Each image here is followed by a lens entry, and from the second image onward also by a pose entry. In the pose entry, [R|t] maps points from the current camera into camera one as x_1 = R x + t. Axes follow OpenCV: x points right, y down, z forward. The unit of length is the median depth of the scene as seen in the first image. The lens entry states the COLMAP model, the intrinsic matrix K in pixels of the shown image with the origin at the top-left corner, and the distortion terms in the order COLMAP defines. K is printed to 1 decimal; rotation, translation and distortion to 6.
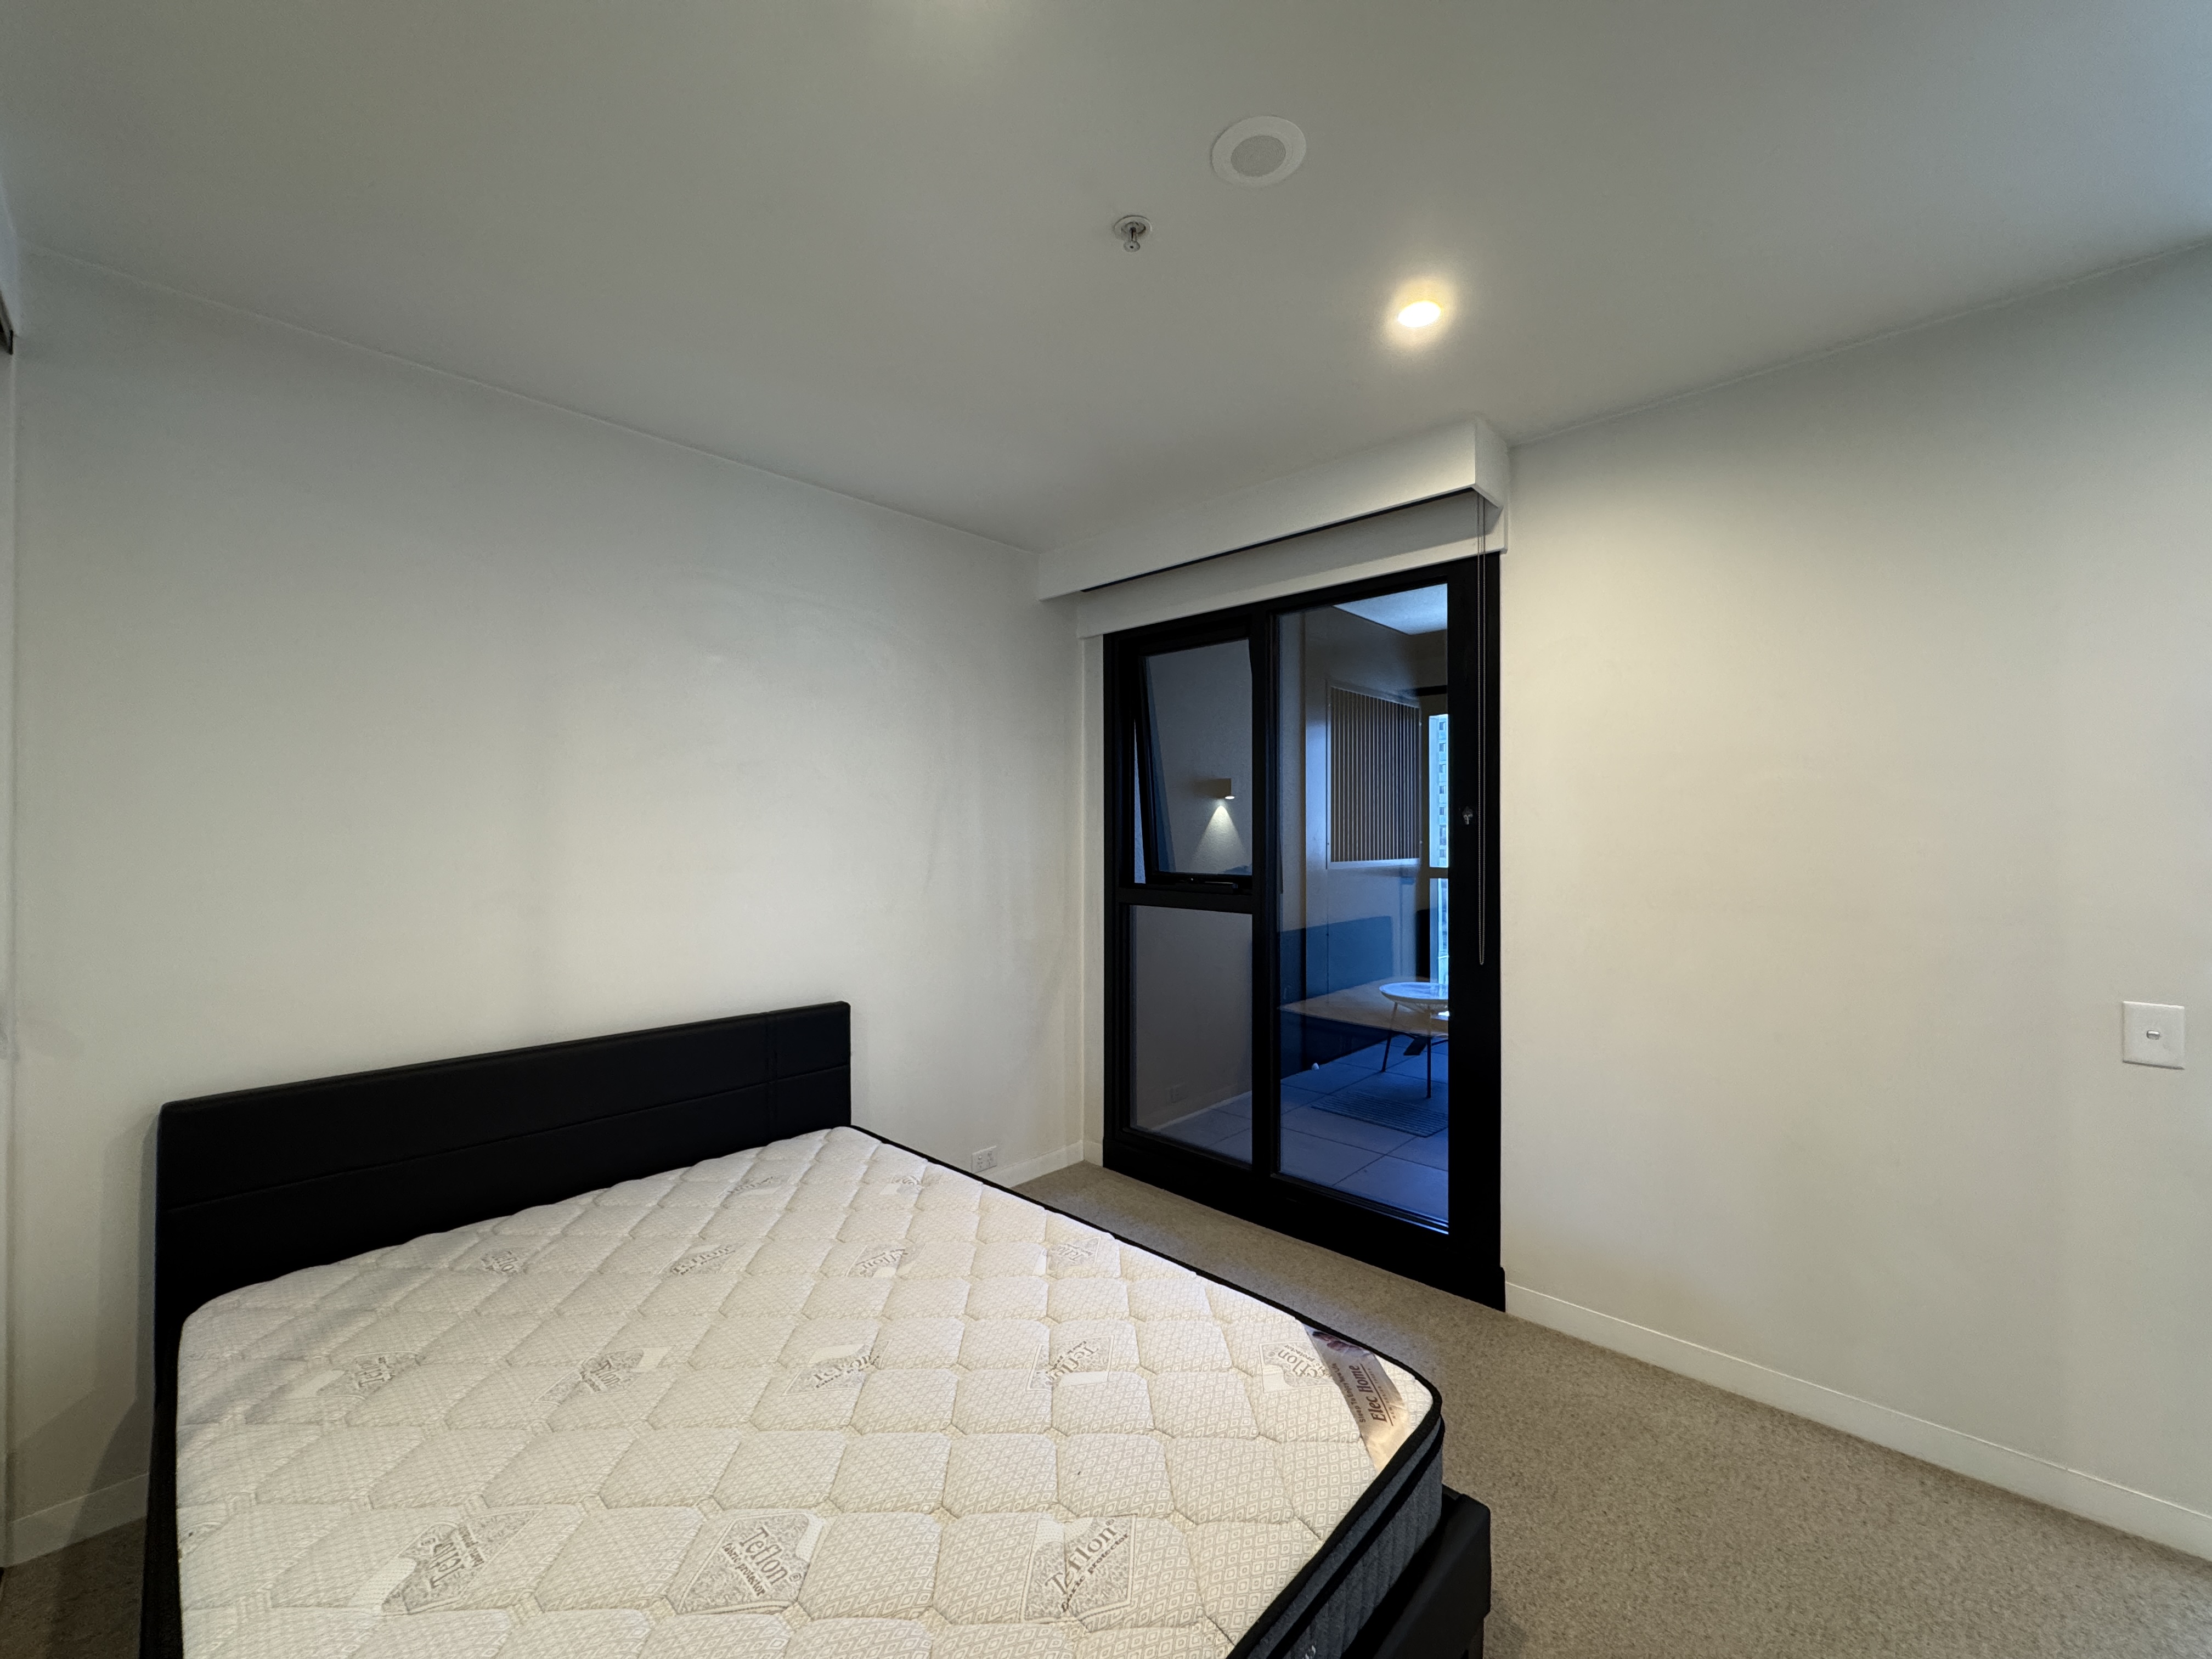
lens RADIAL K [[876.6, 0, 1102.6], [0, 876.6, 848.0], [0, 0, 1]] dist [-0.000373, -0.000024]
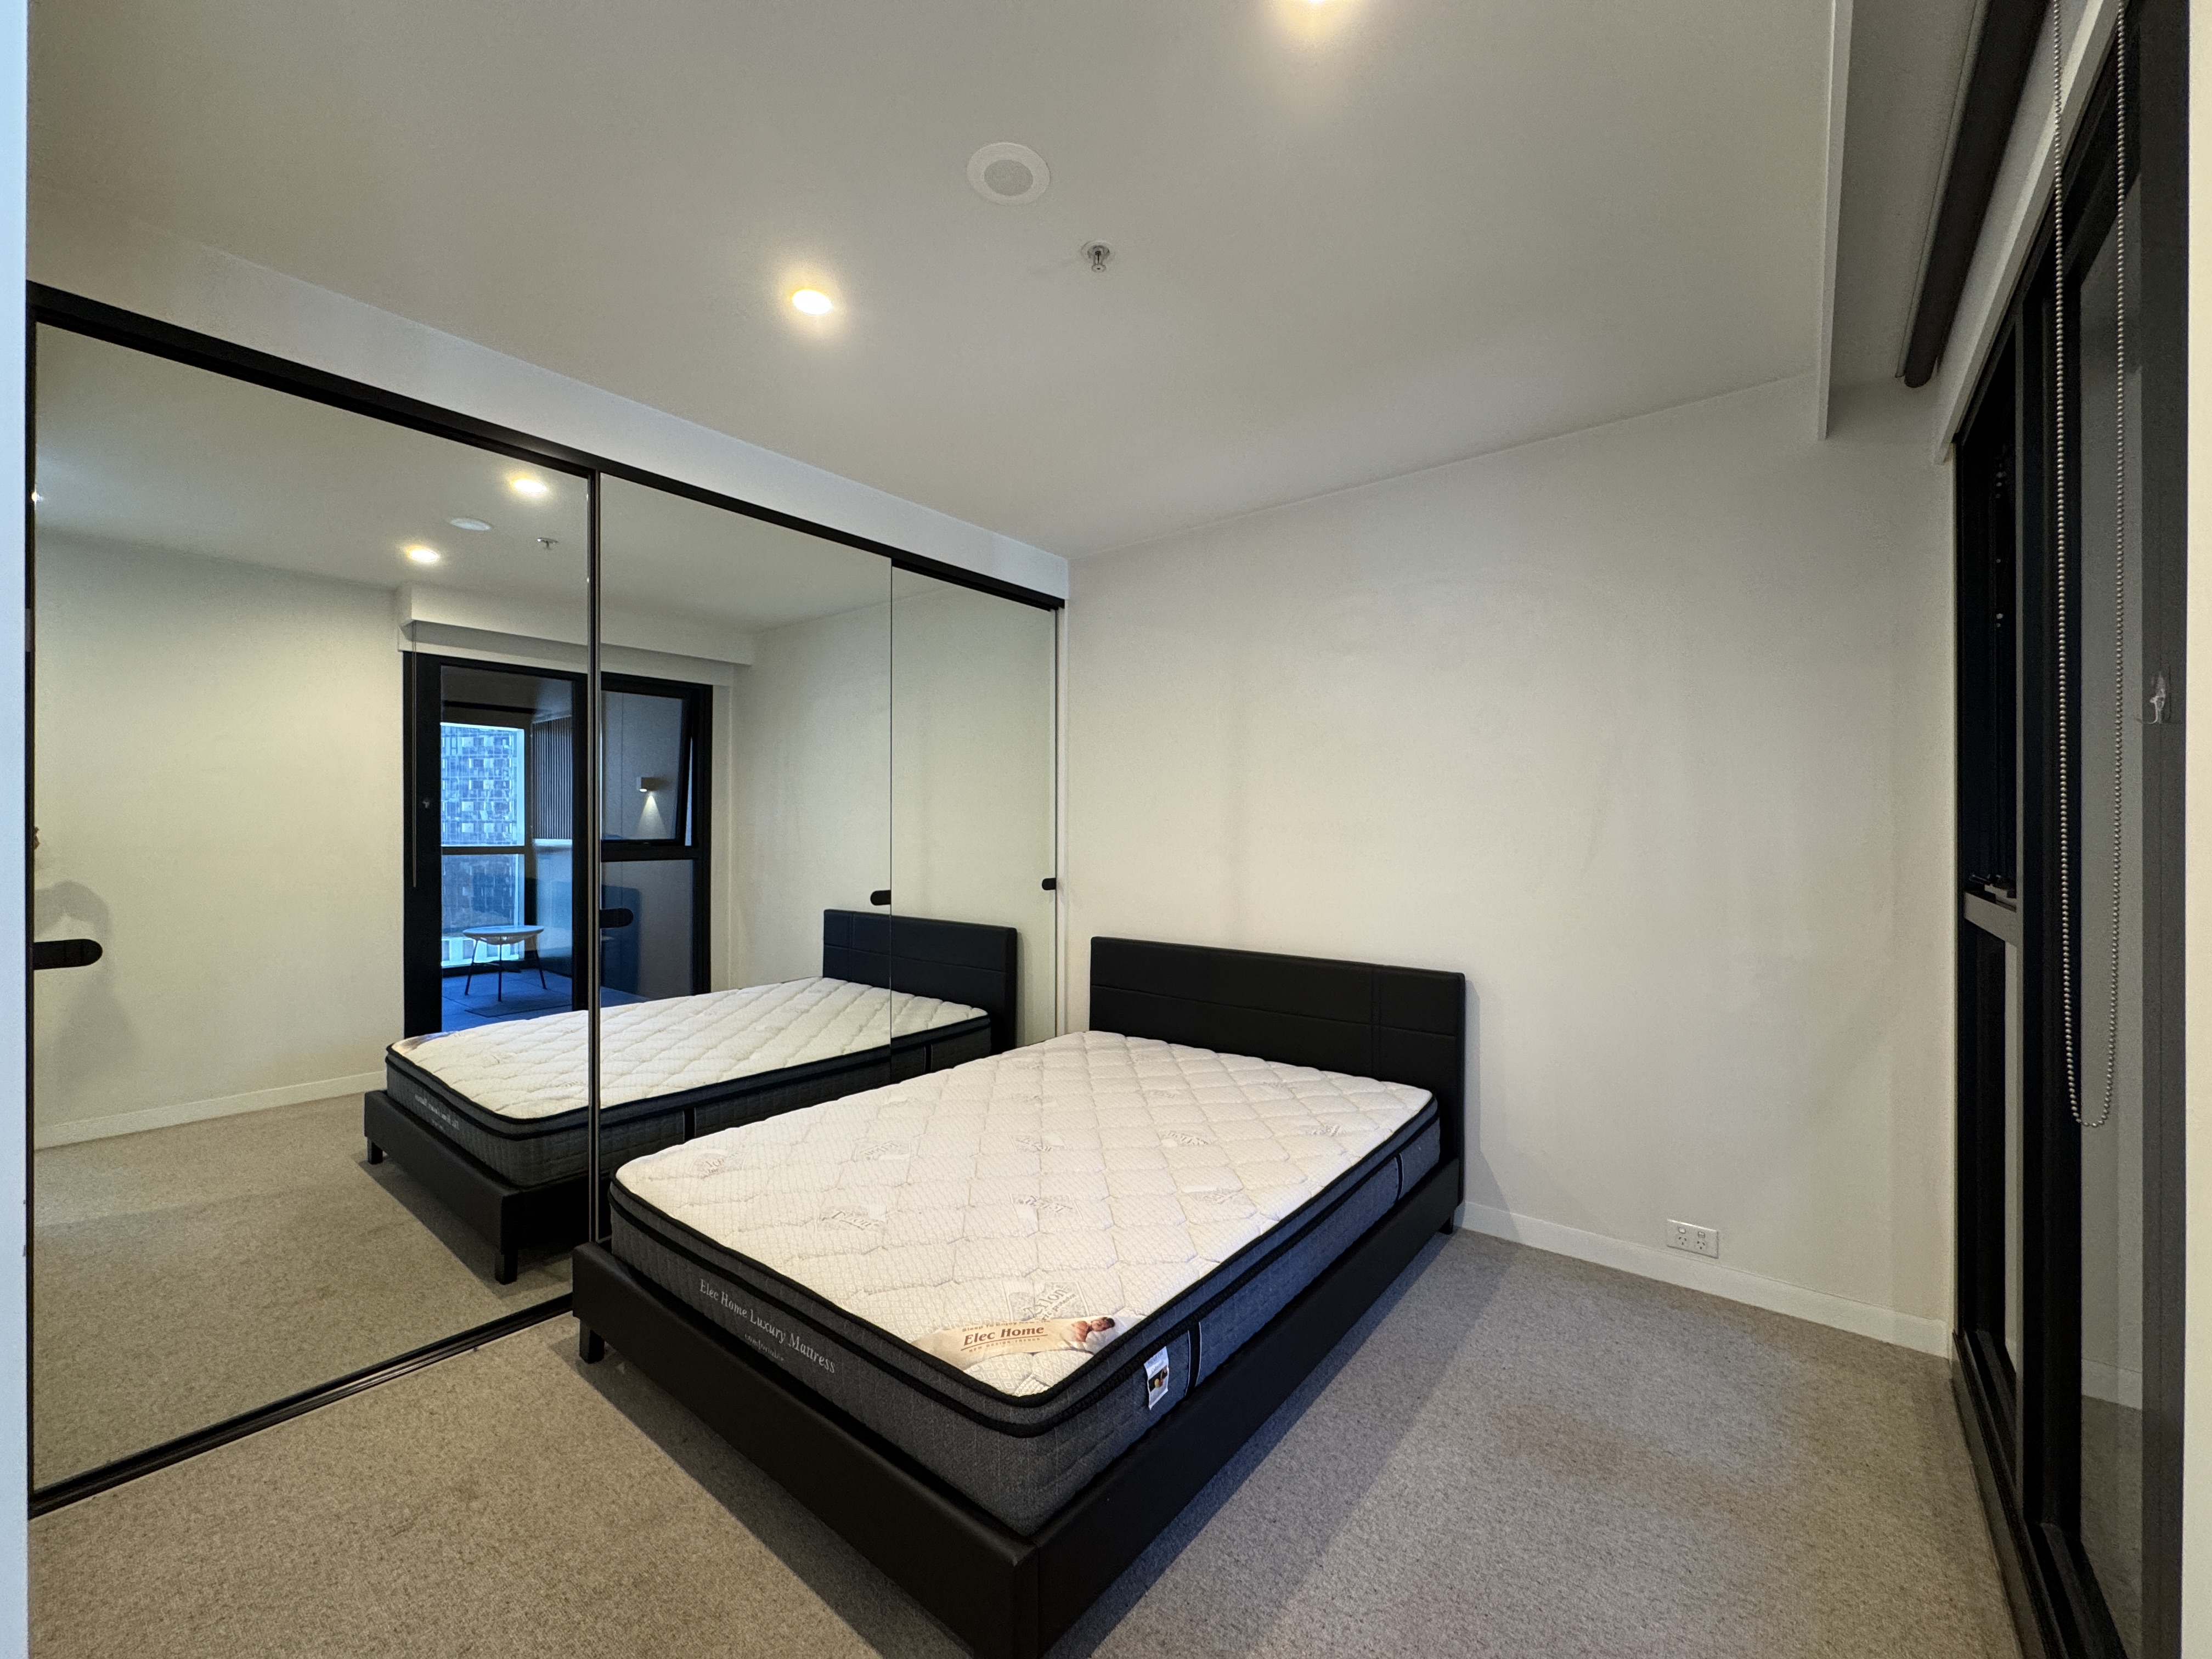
lens RADIAL K [[888.1, 0, 1103.1], [0, 888.1, 830.1], [0, 0, 1]] dist [0.000955, 0.000243]
pose [[0.074041, 0.000765, -0.997255, 1.180711], [-0.009753, 0.999952, 0.000043, 0.034001], [0.997208, 0.009723, 0.074045, 0.917901]]
